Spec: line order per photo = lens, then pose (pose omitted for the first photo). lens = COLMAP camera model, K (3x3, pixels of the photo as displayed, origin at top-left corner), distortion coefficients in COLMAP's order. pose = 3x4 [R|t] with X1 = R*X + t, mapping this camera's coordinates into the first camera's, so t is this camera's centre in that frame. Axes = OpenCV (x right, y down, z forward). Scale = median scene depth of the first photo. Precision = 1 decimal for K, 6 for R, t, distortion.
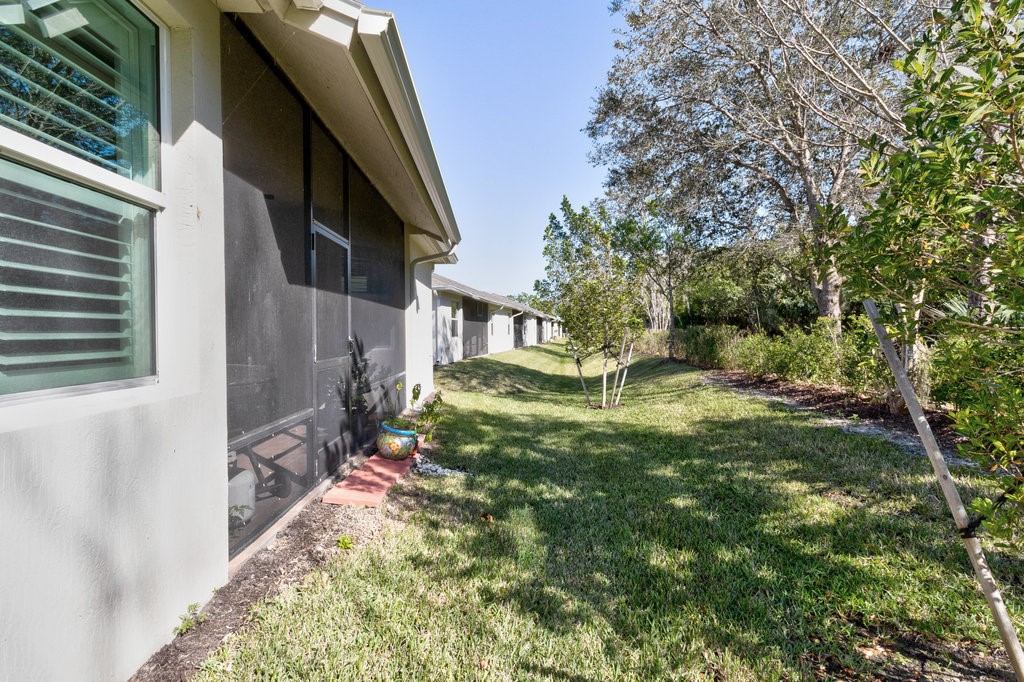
lens RADIAL K [[481.0, 0, 510.7], [0, 481.0, 345.5], [0, 0, 1]] dist [0.004093, -0.001399]
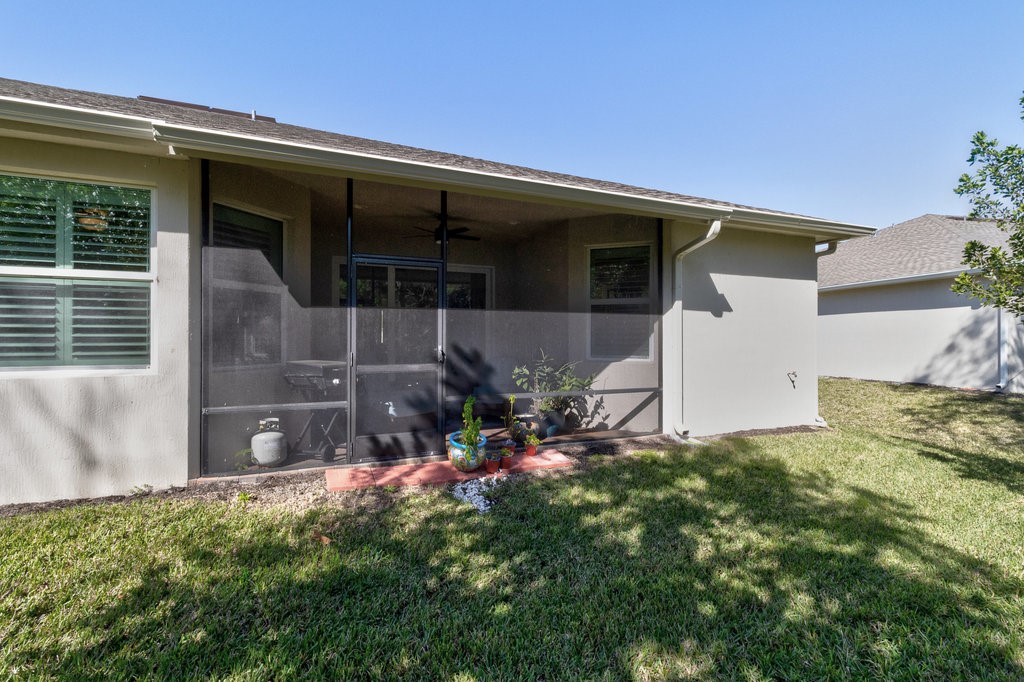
lens RADIAL K [[481.0, 0, 517.4], [0, 481.0, 343.7], [0, 0, 1]] dist [0.004093, -0.001399]
pose [[0.352339, 0.018829, -0.935683, 0.381551], [-0.027679, 0.999570, 0.009692, -0.020029], [0.935463, 0.022484, 0.352709, 0.393206]]
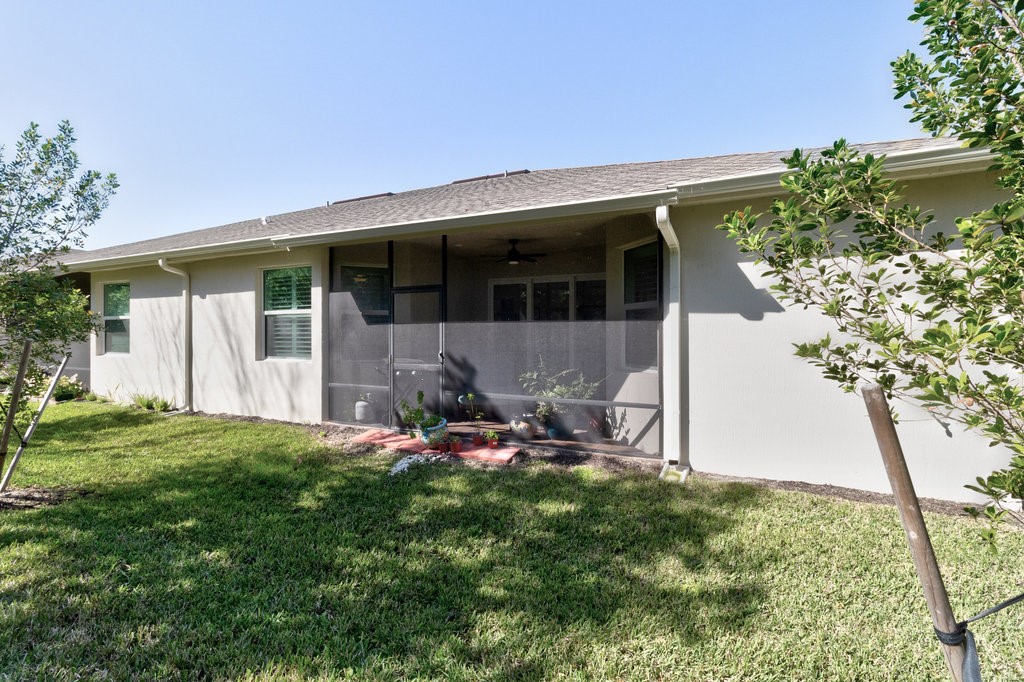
lens RADIAL K [[481.0, 0, 520.5], [0, 481.0, 331.1], [0, 0, 1]] dist [0.004093, -0.001399]
pose [[-0.487528, 0.008309, -0.873068, 0.406599], [-0.015793, 0.999707, 0.018333, -0.055207], [0.872964, 0.022726, -0.487254, 0.967115]]
